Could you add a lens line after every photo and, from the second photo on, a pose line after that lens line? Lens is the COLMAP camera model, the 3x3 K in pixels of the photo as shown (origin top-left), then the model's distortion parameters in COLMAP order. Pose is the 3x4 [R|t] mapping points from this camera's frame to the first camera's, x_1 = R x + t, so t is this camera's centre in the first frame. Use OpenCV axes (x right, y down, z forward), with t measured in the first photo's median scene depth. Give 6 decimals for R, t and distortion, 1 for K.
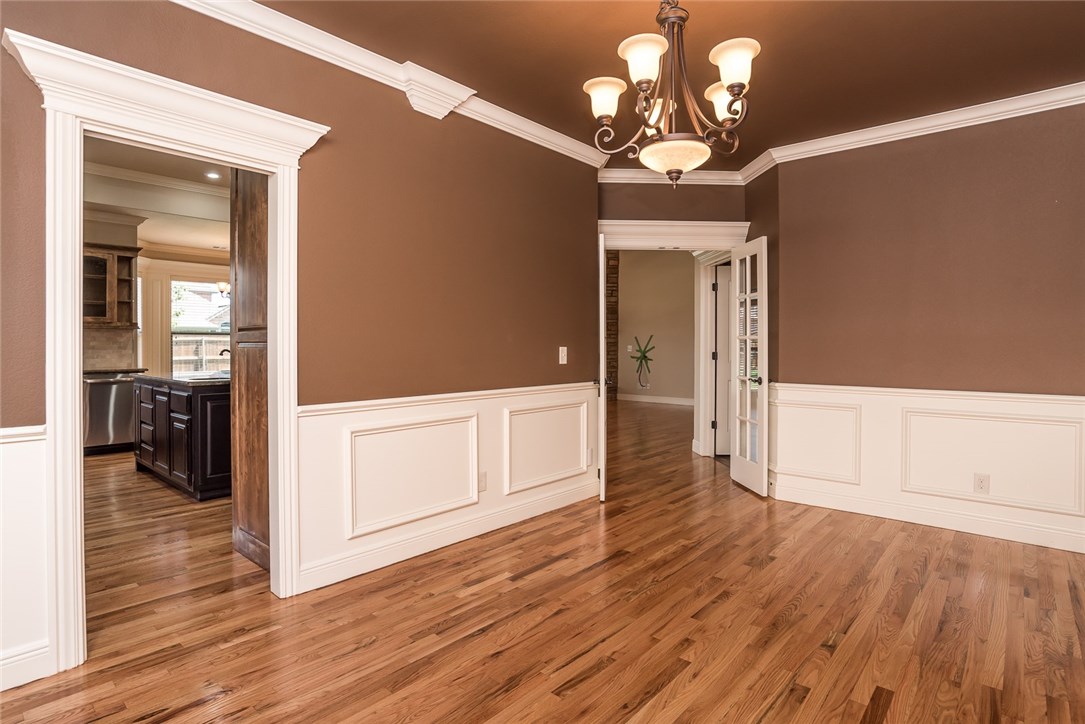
lens RADIAL K [[559.4, 0, 542.5], [0, 559.4, 362.0], [0, 0, 1]] dist [-0.060238, 0.026605]
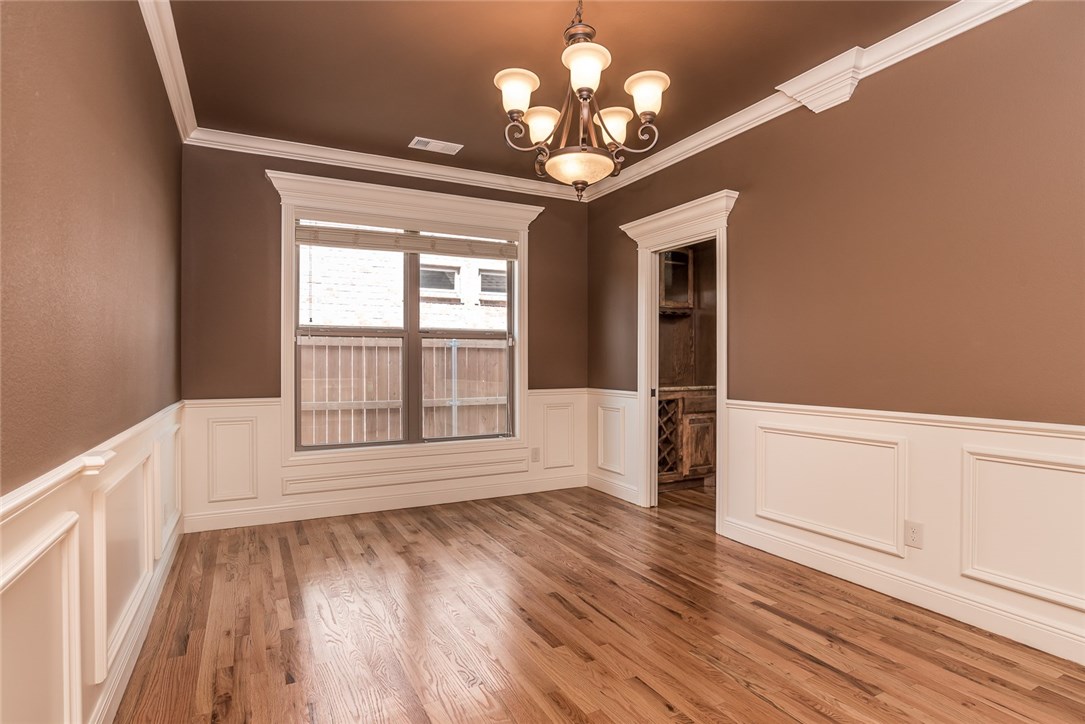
lens RADIAL K [[559.4, 0, 542.5], [0, 559.4, 362.0], [0, 0, 1]] dist [-0.060238, 0.026605]
pose [[-0.354732, -0.000680, -0.934968, 0.998811], [-0.023857, 0.999681, 0.008324, -0.010590], [0.934664, 0.025258, -0.354635, 1.052884]]
